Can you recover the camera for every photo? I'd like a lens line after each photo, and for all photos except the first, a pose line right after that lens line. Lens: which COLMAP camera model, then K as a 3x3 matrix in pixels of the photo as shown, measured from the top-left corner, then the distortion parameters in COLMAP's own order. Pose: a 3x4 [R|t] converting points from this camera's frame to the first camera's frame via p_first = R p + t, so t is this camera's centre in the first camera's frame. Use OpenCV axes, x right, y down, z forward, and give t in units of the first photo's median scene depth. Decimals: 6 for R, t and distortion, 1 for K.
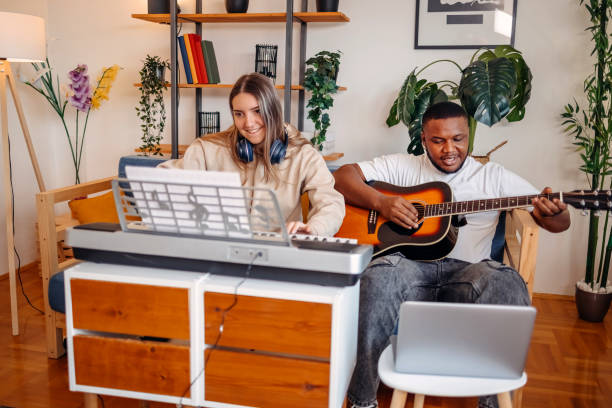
lens RADIAL K [[629.1, 0, 298.3], [0, 629.1, 204.0], [0, 0, 1]] dist [0.041545, -0.004705]
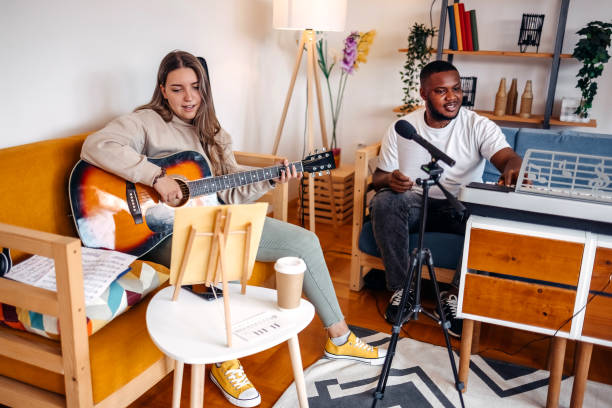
lens RADIAL K [[648.9, 0, 305.0], [0, 648.9, 195.2], [0, 0, 1]] dist [0.067234, 0.005752]
pose [[0.987699, 0.056436, -0.145828, -0.270809], [-0.046745, 0.996517, 0.069050, -0.010916], [0.149217, -0.061384, 0.986897, -0.166307]]
